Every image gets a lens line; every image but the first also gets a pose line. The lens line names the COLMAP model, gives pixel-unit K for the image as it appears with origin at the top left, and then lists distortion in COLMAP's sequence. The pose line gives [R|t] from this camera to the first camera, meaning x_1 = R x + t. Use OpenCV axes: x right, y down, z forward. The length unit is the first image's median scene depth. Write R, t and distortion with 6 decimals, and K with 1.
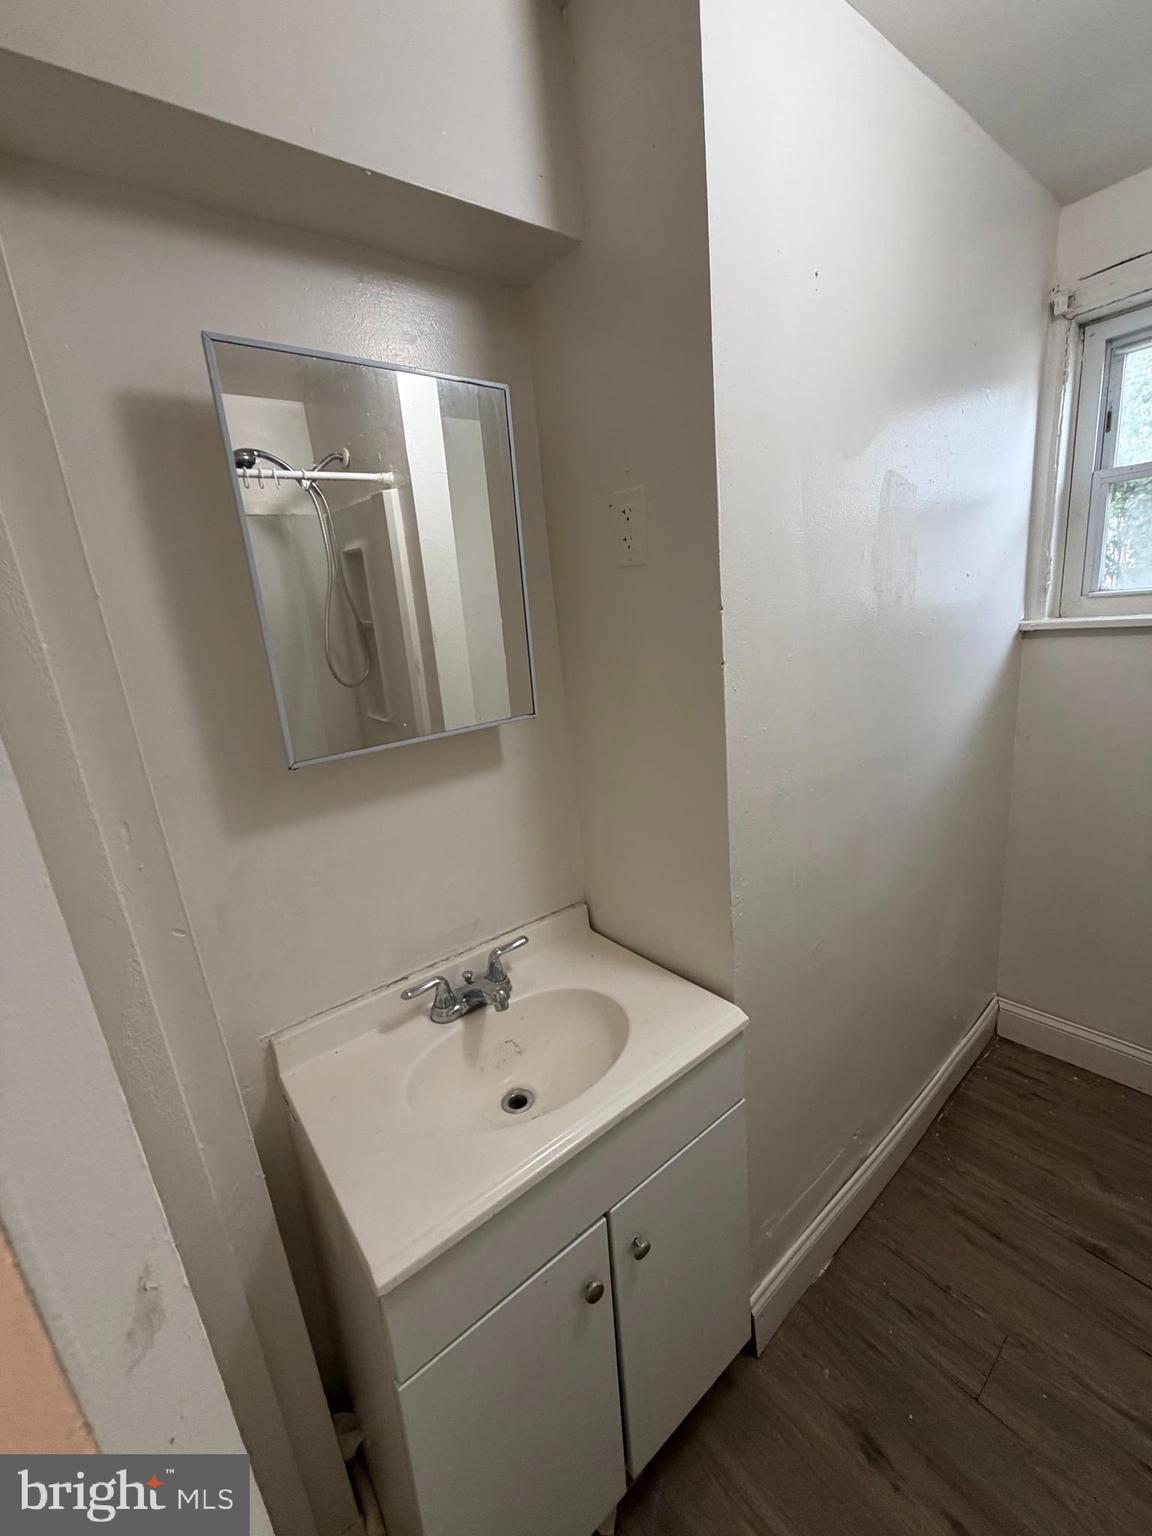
lens RADIAL K [[613.6, 0, 574.9], [0, 613.6, 763.0], [0, 0, 1]] dist [0.002265, 0.000262]
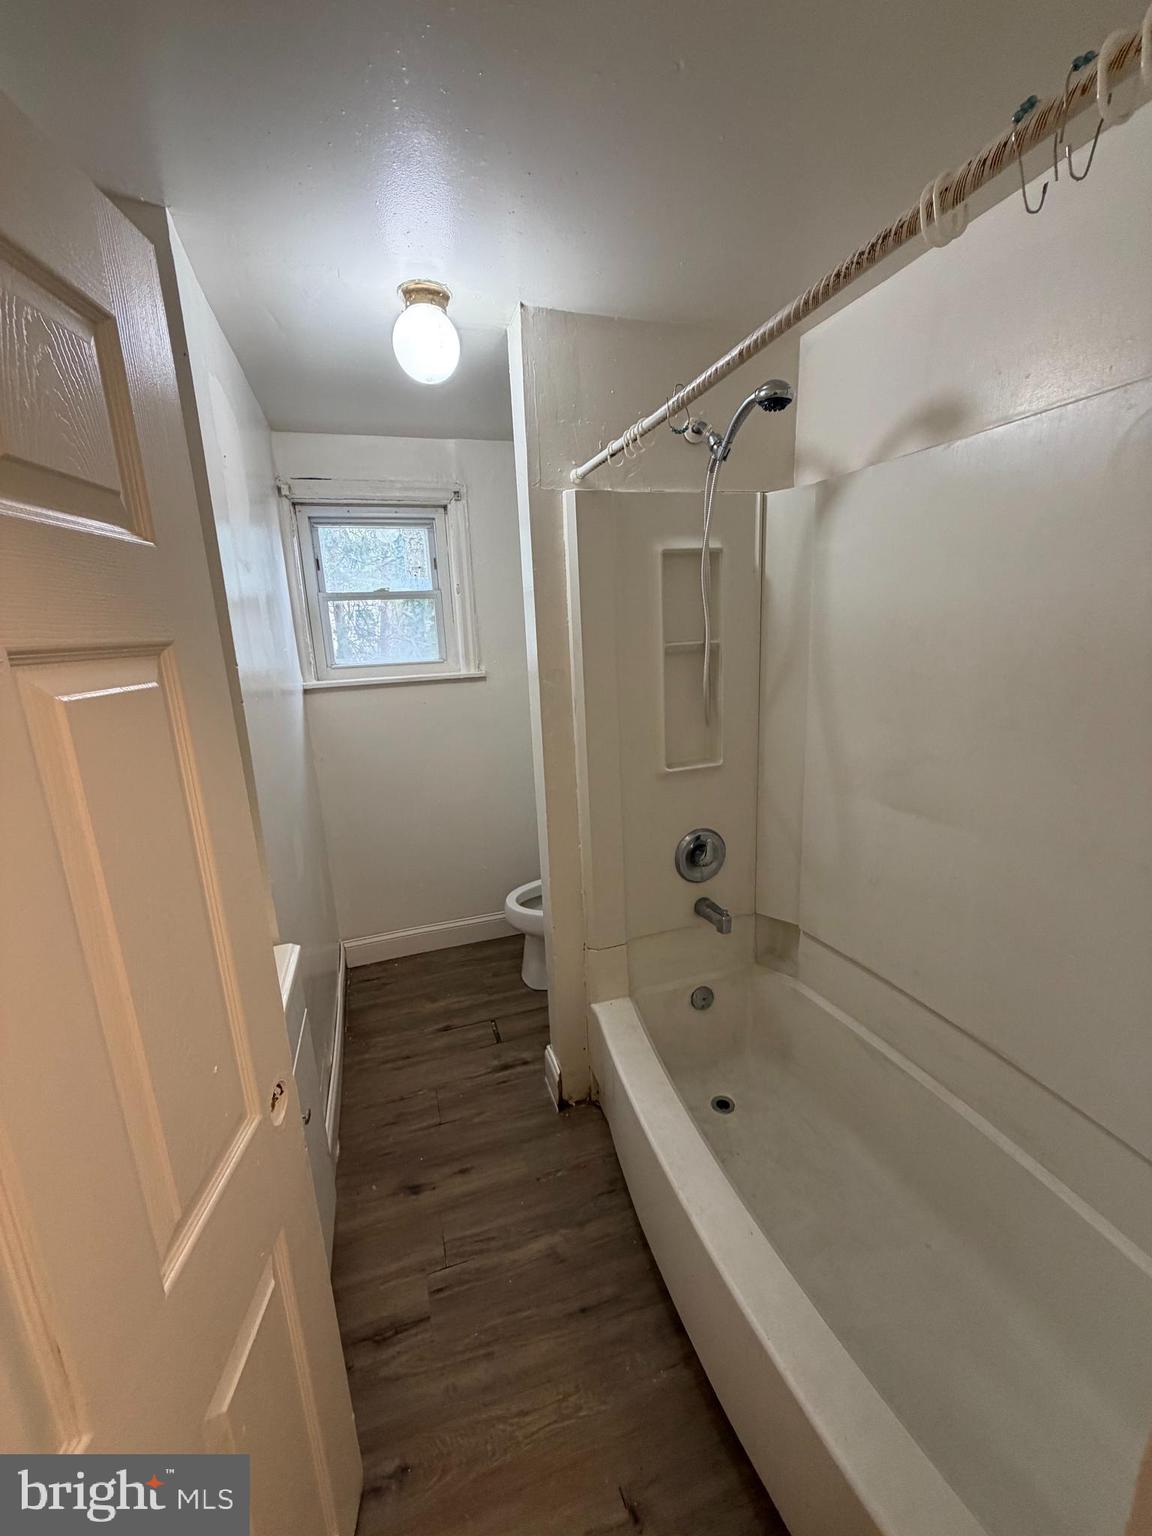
lens RADIAL K [[613.6, 0, 571.1], [0, 613.6, 768.0], [0, 0, 1]] dist [0.002265, 0.000262]
pose [[0.355264, -0.137468, 0.924603, -0.513173], [0.237265, 0.969995, 0.053052, 0.052506], [-0.904153, 0.200529, 0.377221, -0.133230]]
